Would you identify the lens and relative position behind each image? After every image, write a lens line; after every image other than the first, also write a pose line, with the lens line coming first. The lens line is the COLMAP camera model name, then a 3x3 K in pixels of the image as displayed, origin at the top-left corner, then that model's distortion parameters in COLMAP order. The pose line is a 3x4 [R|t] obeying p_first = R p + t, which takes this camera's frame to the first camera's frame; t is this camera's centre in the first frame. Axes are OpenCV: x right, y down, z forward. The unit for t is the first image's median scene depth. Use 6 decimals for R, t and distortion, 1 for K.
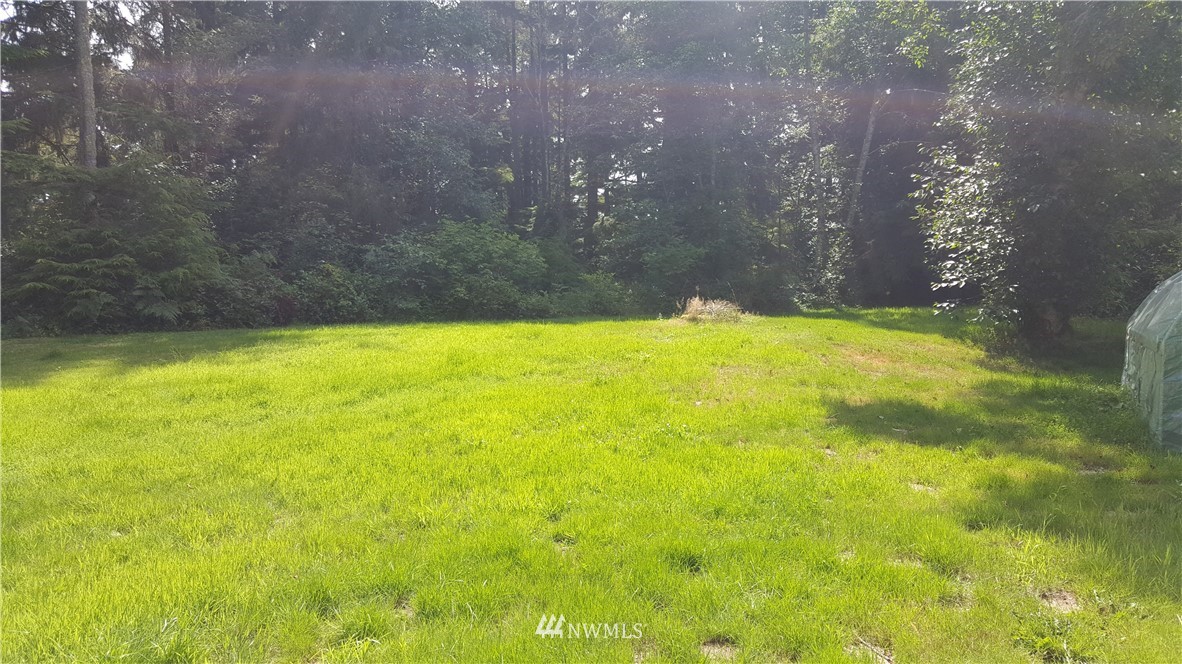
lens RADIAL K [[876.2, 0, 591.0], [0, 876.2, 332.0], [0, 0, 1]] dist [0.030200, -0.001644]
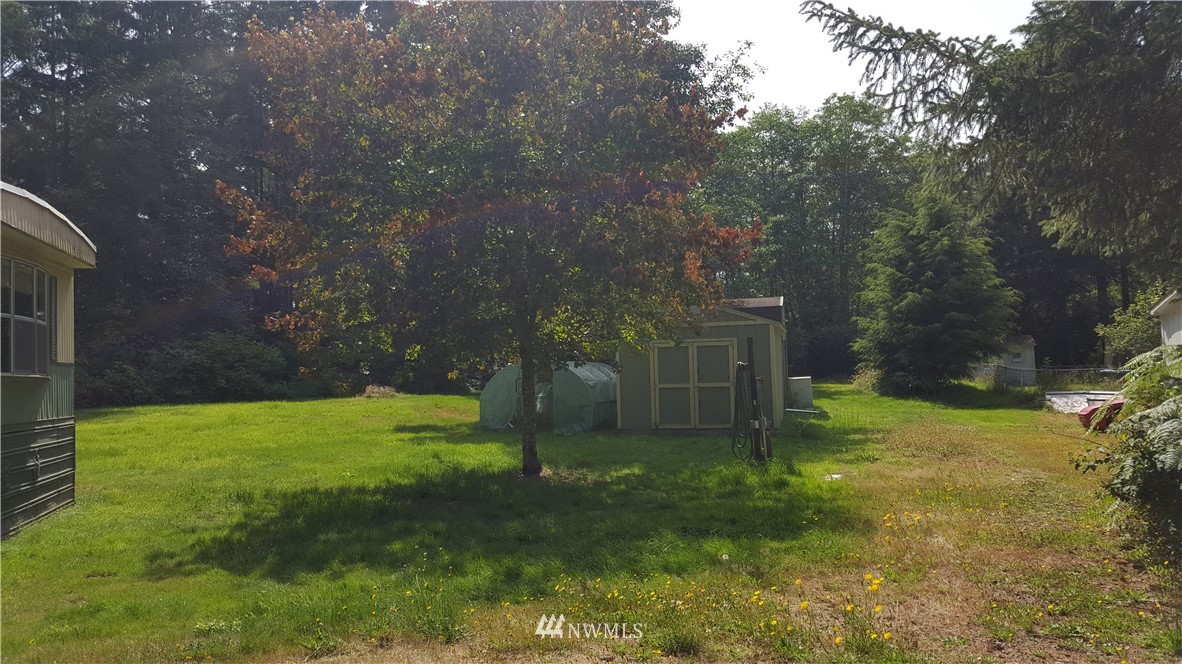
lens RADIAL K [[876.2, 0, 591.0], [0, 876.2, 332.0], [0, 0, 1]] dist [0.030200, -0.001644]
pose [[0.962100, 0.002417, 0.272687, 0.042089], [0.023741, 0.995422, -0.092586, 0.020635], [-0.271663, 0.095551, 0.957637, -0.575464]]
